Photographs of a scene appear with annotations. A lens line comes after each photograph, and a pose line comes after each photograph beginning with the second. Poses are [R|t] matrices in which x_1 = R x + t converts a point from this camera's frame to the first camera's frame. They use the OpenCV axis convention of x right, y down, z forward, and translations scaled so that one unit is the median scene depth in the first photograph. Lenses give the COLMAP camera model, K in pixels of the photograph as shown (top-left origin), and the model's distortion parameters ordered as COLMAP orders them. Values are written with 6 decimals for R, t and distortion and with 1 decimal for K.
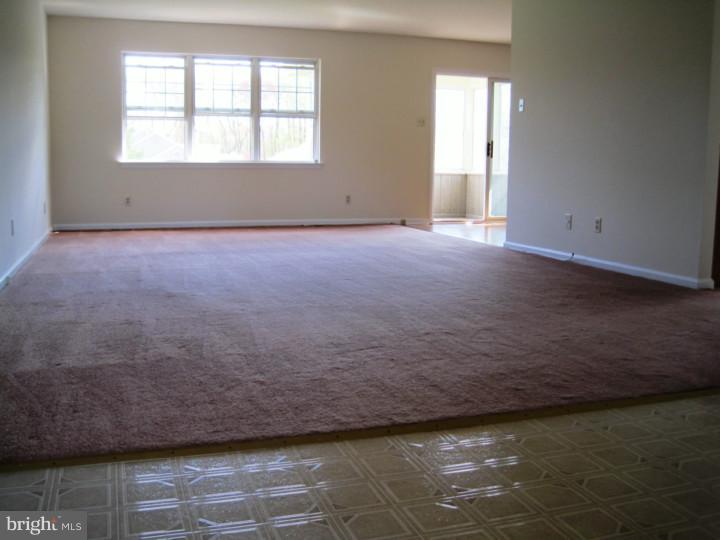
lens RADIAL K [[755.1, 0, 360.0], [0, 755.1, 270.0], [0, 0, 1]] dist [-0.169898, 0.143656]
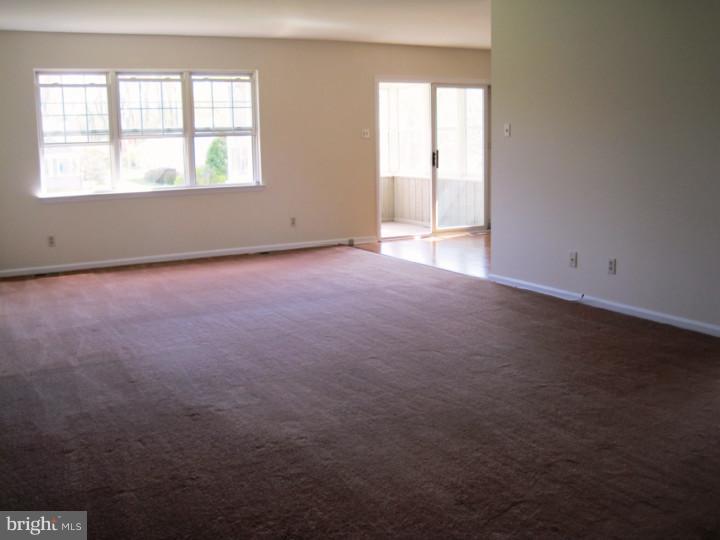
lens RADIAL K [[755.1, 0, 360.0], [0, 755.1, 270.0], [0, 0, 1]] dist [-0.169898, 0.143656]
pose [[0.984848, -0.059569, 0.162868, -0.110873], [0.054114, 0.997822, 0.037732, -0.081255], [-0.164761, -0.028346, 0.985926, 0.094047]]
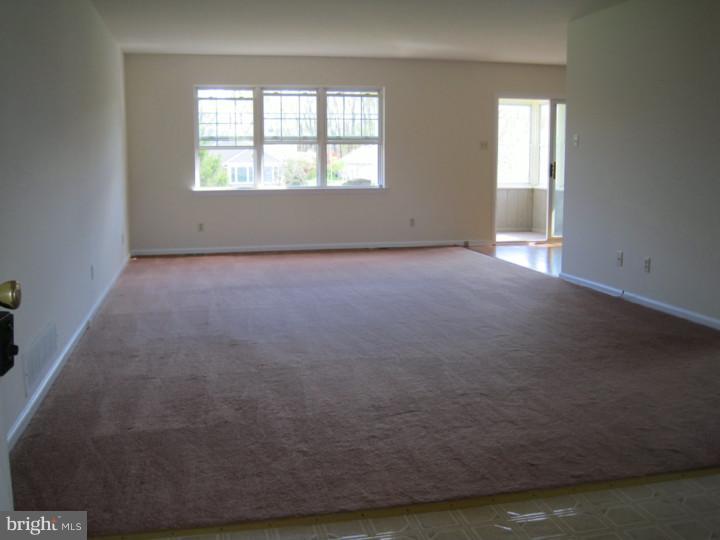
lens RADIAL K [[755.1, 0, 360.0], [0, 755.1, 270.0], [0, 0, 1]] dist [-0.169898, 0.143656]
pose [[0.994756, 0.000570, -0.102270, 0.023356], [0.000308, 0.999963, 0.008566, -0.046759], [0.102272, -0.008552, 0.994720, -0.039113]]
